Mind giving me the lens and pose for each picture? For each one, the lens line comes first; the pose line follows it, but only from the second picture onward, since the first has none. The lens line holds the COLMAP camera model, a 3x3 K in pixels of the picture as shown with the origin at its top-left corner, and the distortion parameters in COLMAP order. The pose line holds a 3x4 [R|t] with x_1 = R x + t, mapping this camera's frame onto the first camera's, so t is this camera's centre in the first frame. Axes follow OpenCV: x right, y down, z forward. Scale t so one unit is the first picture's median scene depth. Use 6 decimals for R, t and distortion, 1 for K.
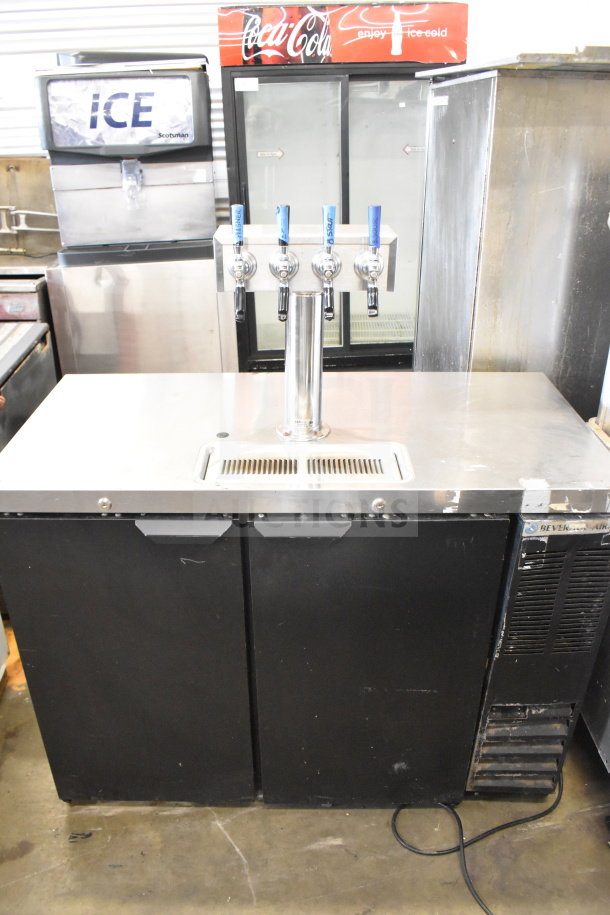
lens RADIAL K [[709.4, 0, 305.0], [0, 709.4, 457.5], [0, 0, 1]] dist [-0.099418, 0.013105]
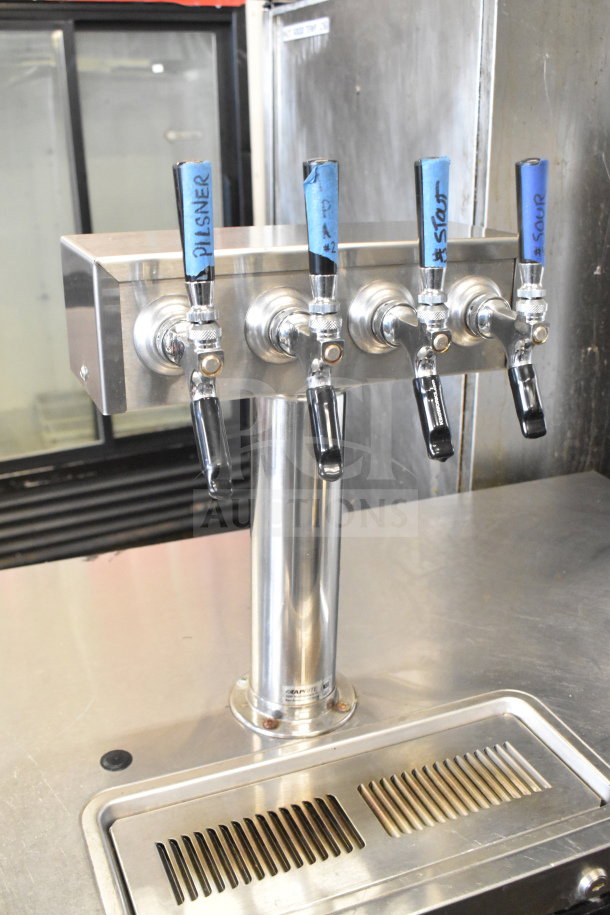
lens RADIAL K [[908.0, 0, 305.0], [0, 908.0, 457.5], [0, 0, 1]] dist [-0.079728, 0.000790]
pose [[0.926360, -0.126932, 0.354606, -0.080477], [0.162477, 0.984067, -0.072199, -0.066623], [-0.339792, 0.124498, 0.932224, 0.219268]]
